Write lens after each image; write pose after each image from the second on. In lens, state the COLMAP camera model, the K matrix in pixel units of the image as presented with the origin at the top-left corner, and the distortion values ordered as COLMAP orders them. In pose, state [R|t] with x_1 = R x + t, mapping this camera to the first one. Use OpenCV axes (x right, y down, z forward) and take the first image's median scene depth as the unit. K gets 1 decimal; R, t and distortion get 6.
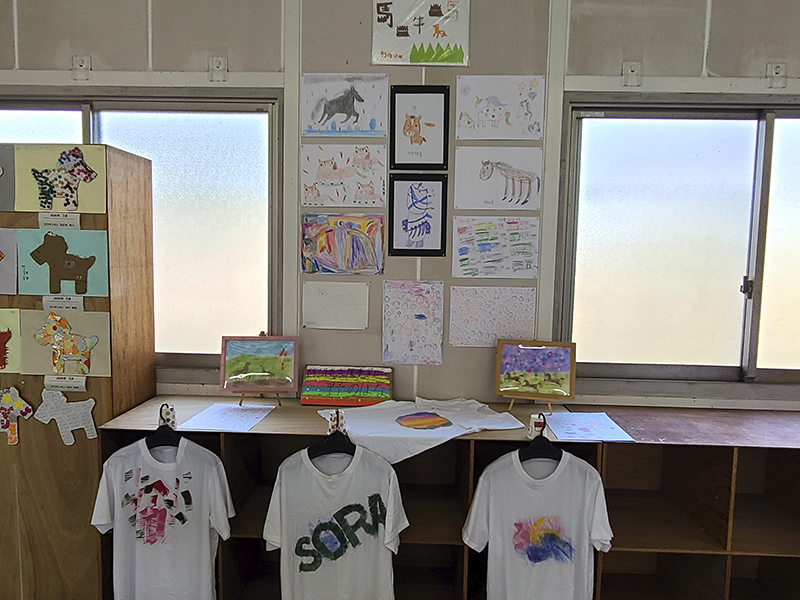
lens RADIAL K [[603.7, 0, 397.0], [0, 603.7, 302.2], [0, 0, 1]] dist [-0.002536, -0.004851]
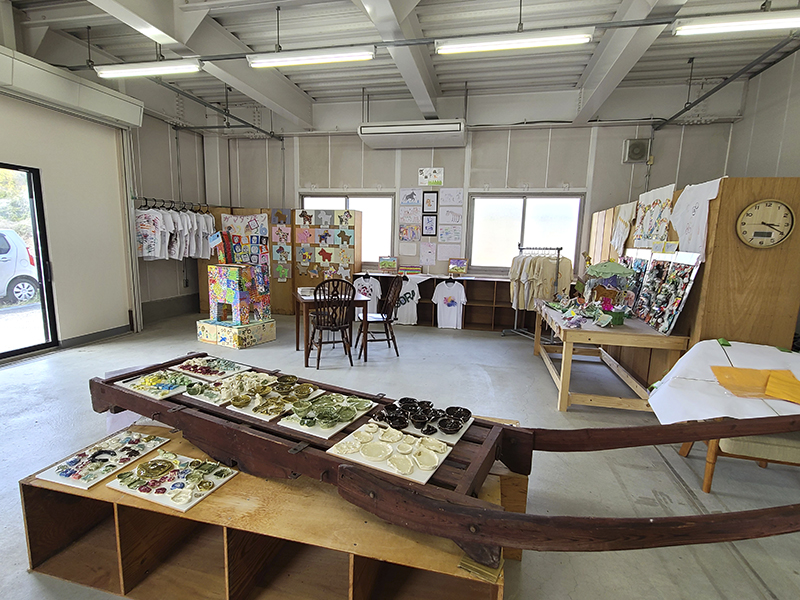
lens RADIAL K [[390.4, 0, 398.7], [0, 390.4, 296.5], [0, 0, 1]] dist [-0.002721, -0.000068]
pose [[0.978596, 0.033468, -0.203049, 0.367405], [-0.021439, 0.997898, 0.061155, 0.159910], [0.204669, -0.055493, 0.977257, -1.497474]]
